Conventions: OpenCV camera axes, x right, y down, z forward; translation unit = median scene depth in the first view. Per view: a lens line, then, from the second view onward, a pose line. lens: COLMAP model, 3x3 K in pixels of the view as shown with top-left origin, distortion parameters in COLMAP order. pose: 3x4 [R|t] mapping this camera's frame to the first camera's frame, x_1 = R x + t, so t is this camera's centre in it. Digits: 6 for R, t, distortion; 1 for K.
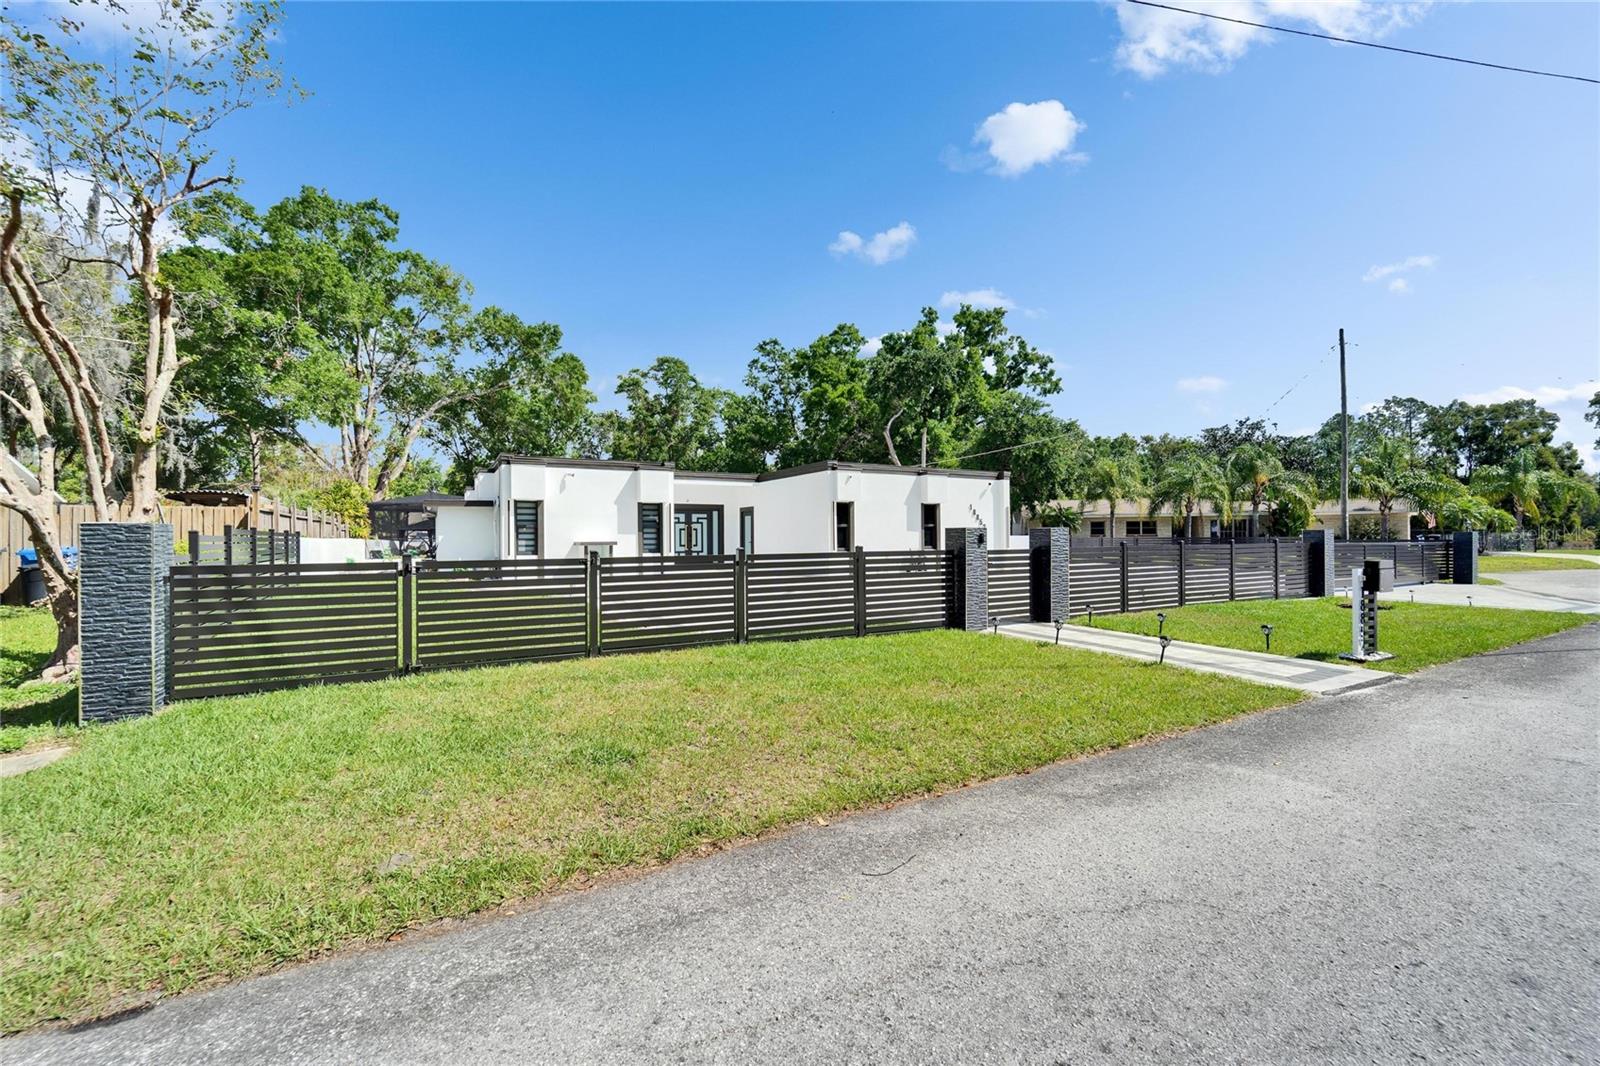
lens RADIAL K [[658.0, 0, 796.2], [0, 658.0, 531.1], [0, 0, 1]] dist [0.004462, -0.002645]
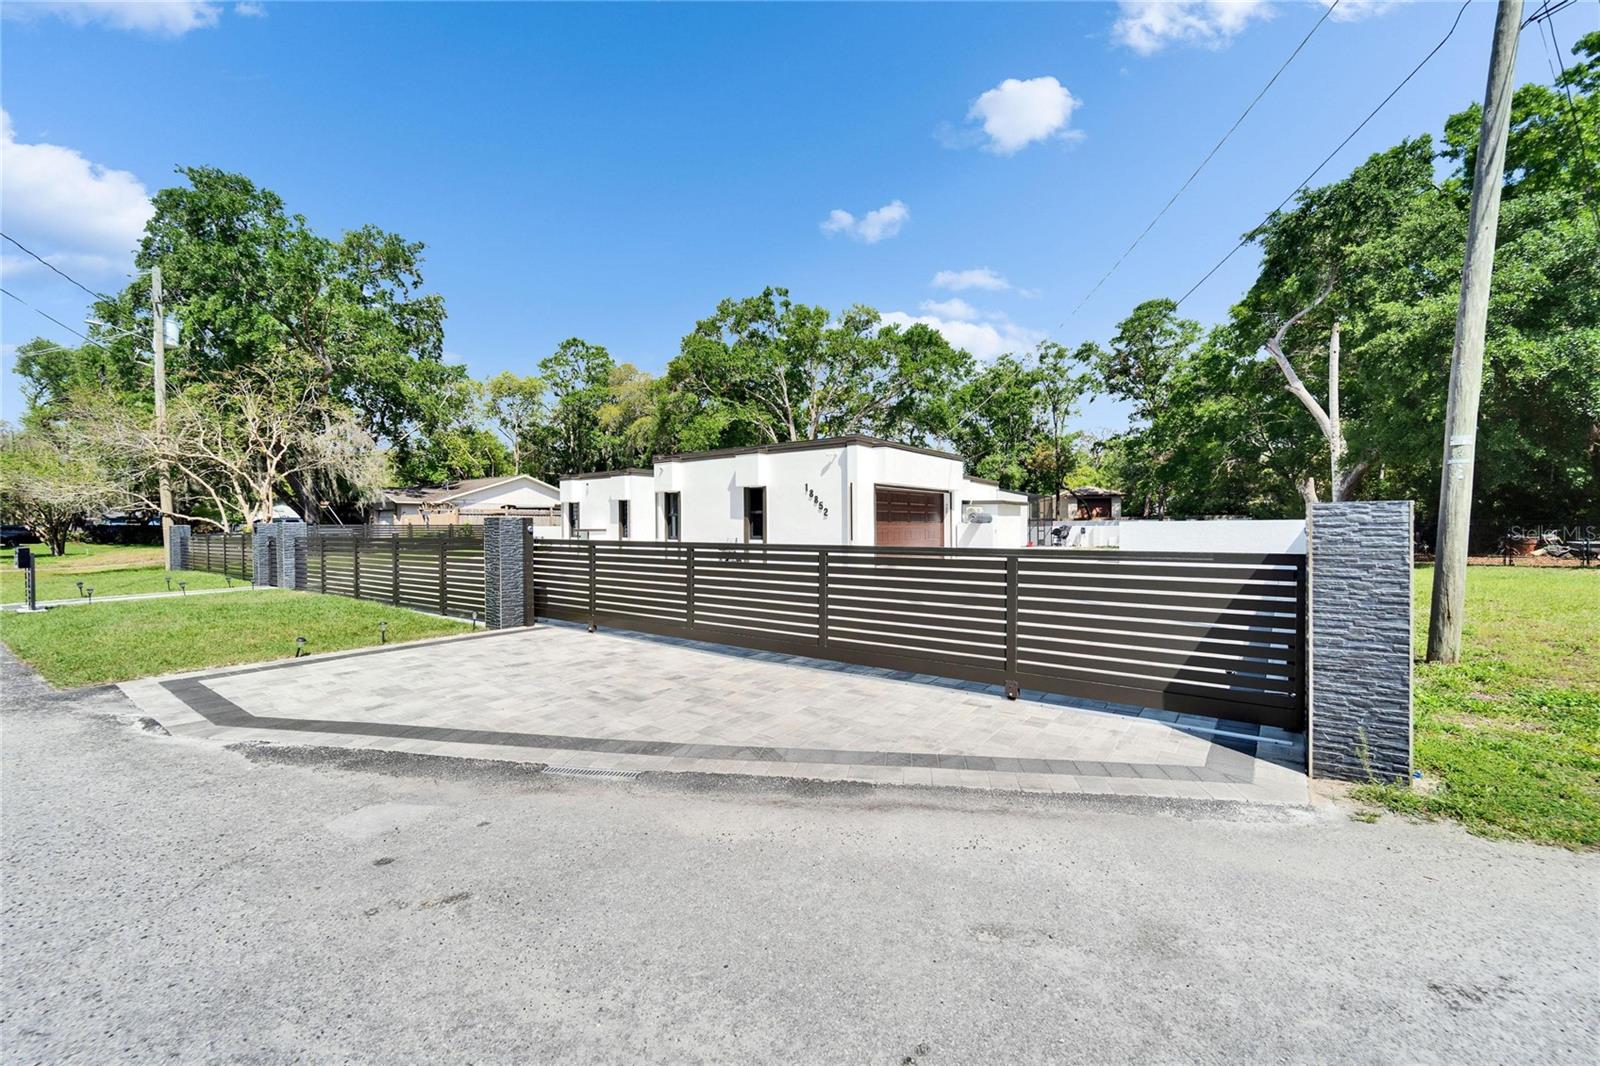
lens RADIAL K [[658.0, 0, 791.0], [0, 658.0, 535.4], [0, 0, 1]] dist [0.004462, -0.002645]
pose [[0.399175, 0.013033, -0.916782, 0.540631], [0.013795, 0.999700, 0.020219, 0.003107], [0.916771, -0.020718, 0.398876, 0.365271]]
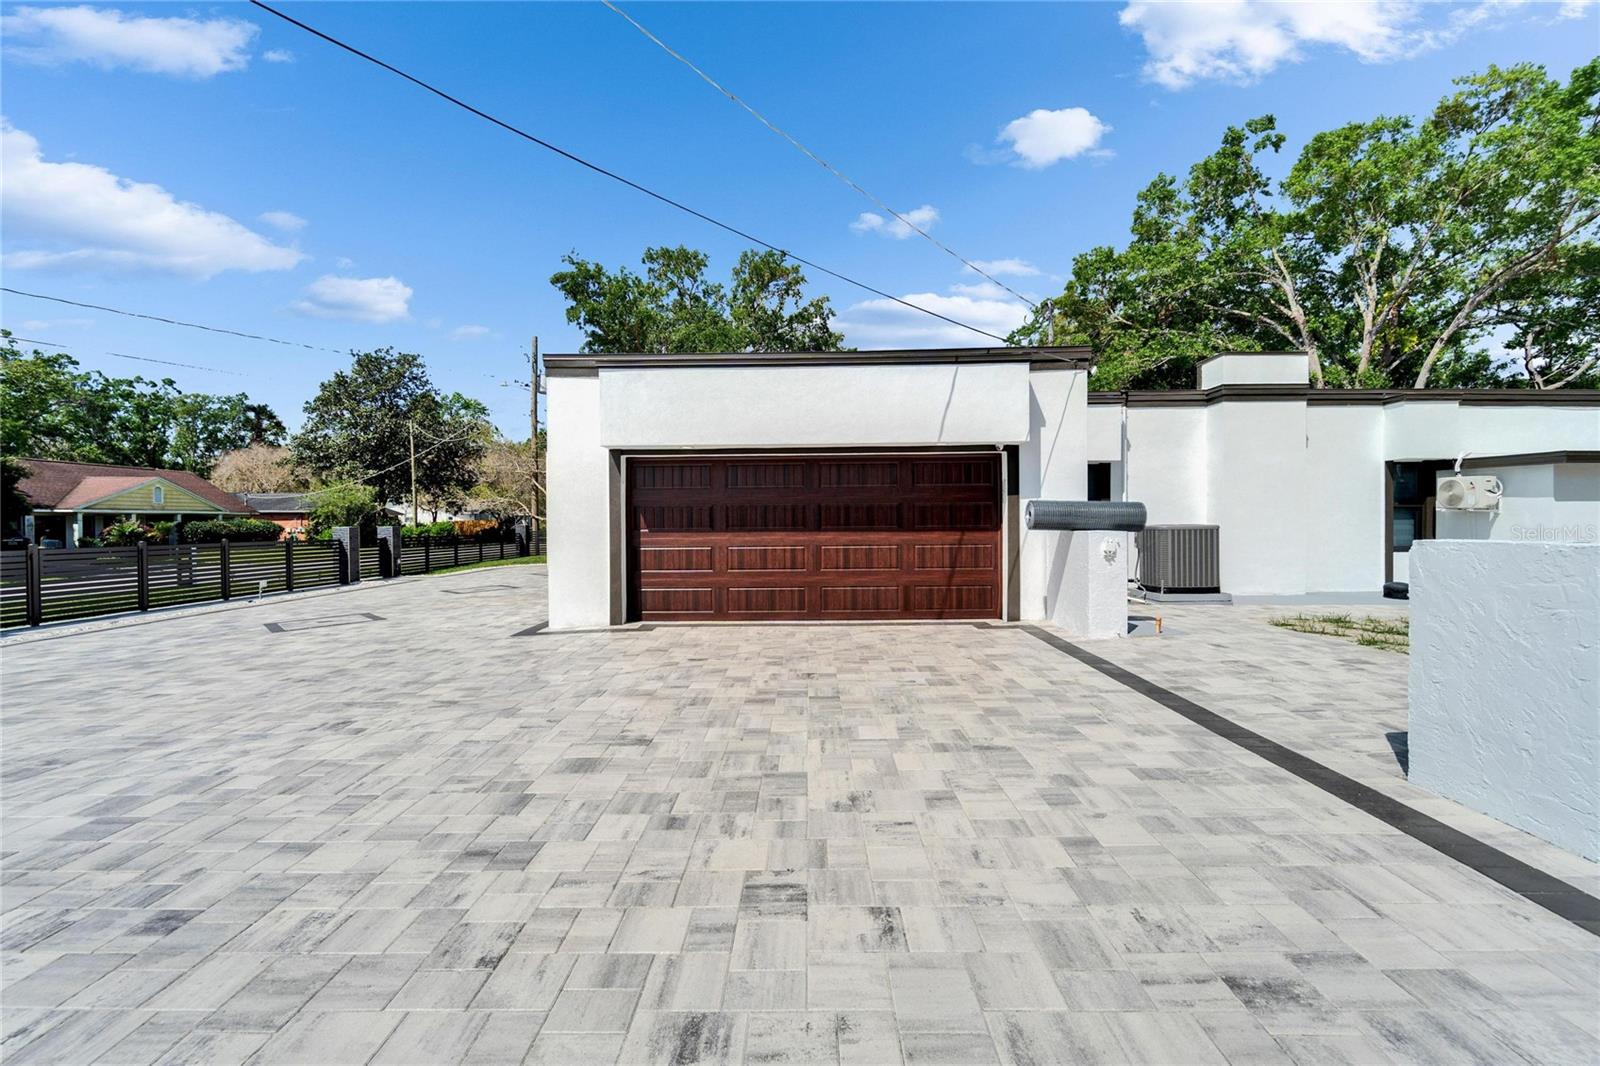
lens RADIAL K [[658.0, 0, 789.7], [0, 658.0, 530.7], [0, 0, 1]] dist [0.004462, -0.002645]
pose [[-0.516514, 0.017921, -0.856091, 0.320311], [0.019444, 0.999769, 0.009198, 0.002755], [0.856058, -0.011895, -0.516742, 0.736545]]
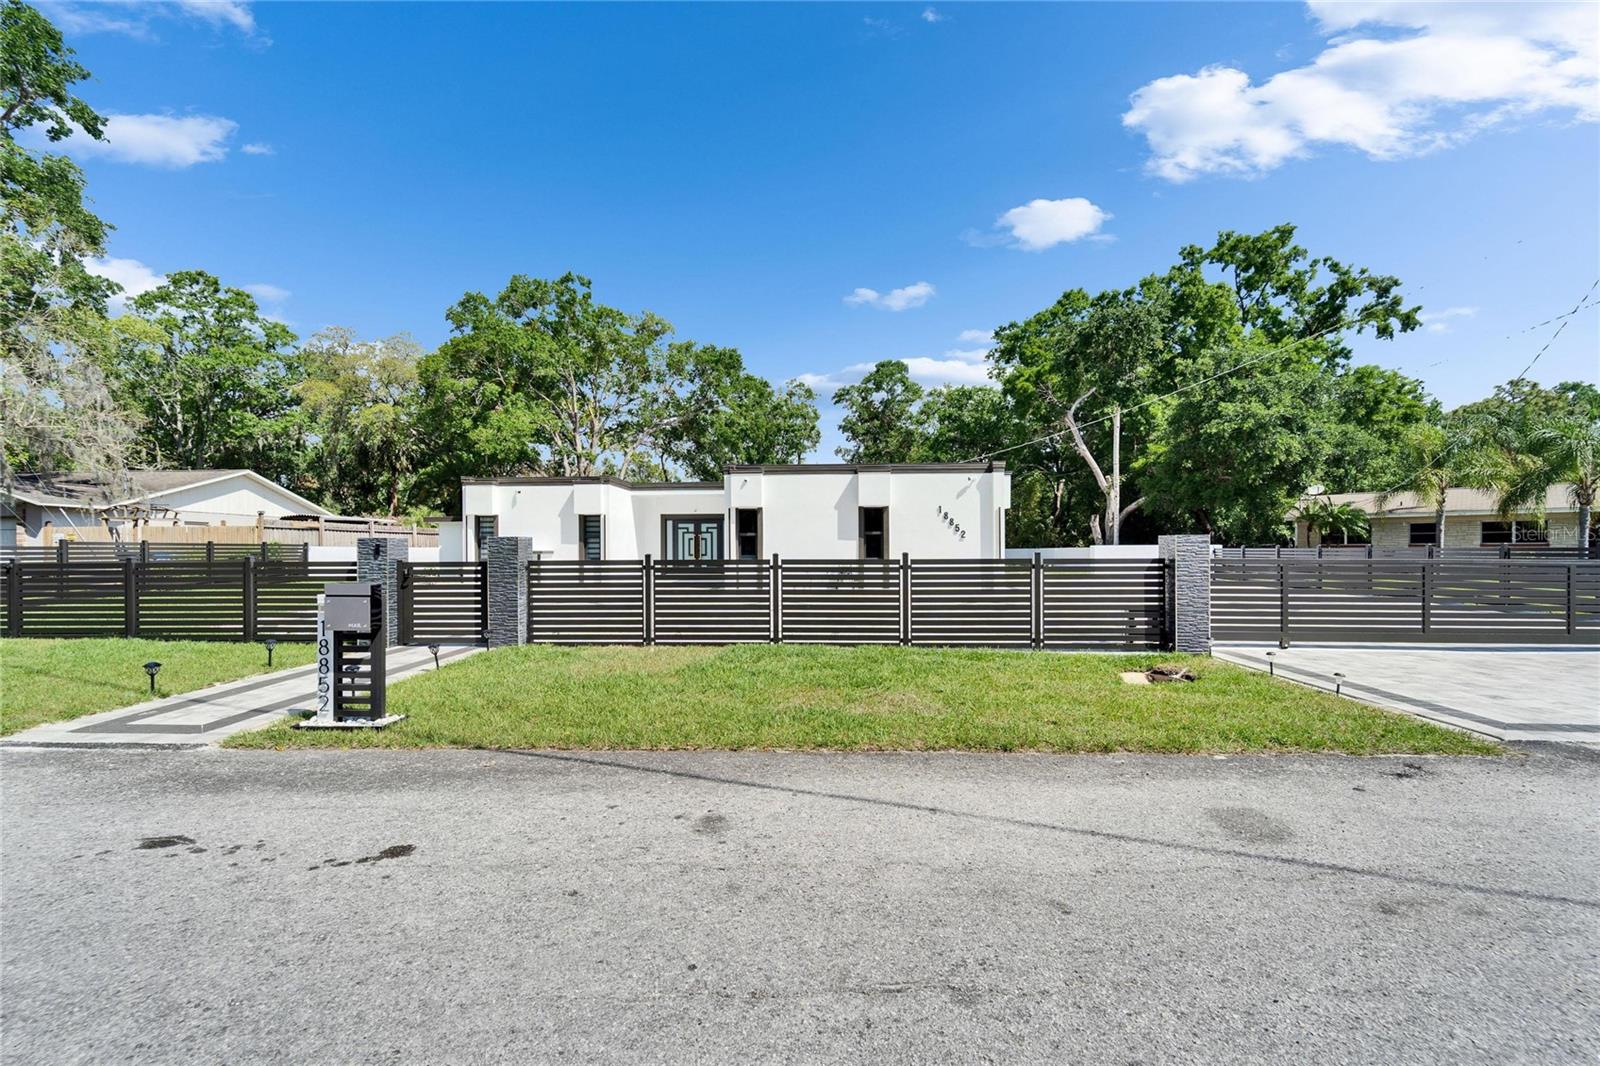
lens RADIAL K [[658.0, 0, 791.6], [0, 658.0, 563.0], [0, 0, 1]] dist [0.004462, -0.002645]
pose [[0.845658, 0.015059, -0.533513, 0.295936], [0.003756, 0.999409, 0.034164, 0.000188], [0.533712, -0.030894, 0.845102, 0.126482]]
